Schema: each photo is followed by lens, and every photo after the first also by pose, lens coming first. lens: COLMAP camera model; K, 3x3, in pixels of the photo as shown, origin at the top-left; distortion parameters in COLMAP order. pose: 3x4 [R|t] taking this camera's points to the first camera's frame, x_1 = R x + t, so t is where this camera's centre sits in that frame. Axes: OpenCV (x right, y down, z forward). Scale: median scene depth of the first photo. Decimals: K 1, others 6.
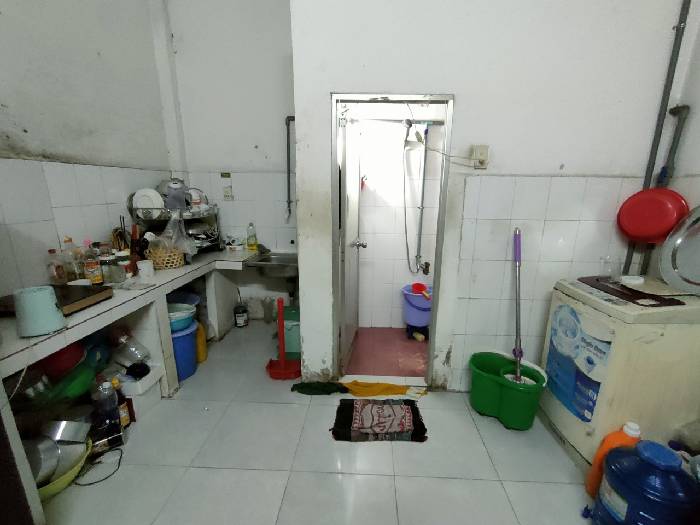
lens RADIAL K [[328.0, 0, 354.1], [0, 328.0, 271.1], [0, 0, 1]] dist [0.023282, 0.000122]
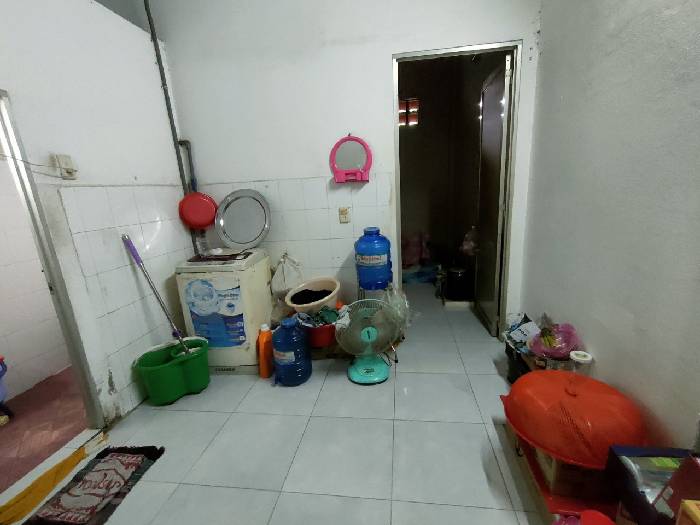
lens RADIAL K [[328.0, 0, 354.1], [0, 328.0, 271.1], [0, 0, 1]] dist [0.023282, 0.000122]
pose [[0.114959, -0.270824, 0.955740, -0.514605], [0.311993, 0.923277, 0.224097, -0.027667], [-0.943104, 0.272422, 0.190635, 0.122428]]
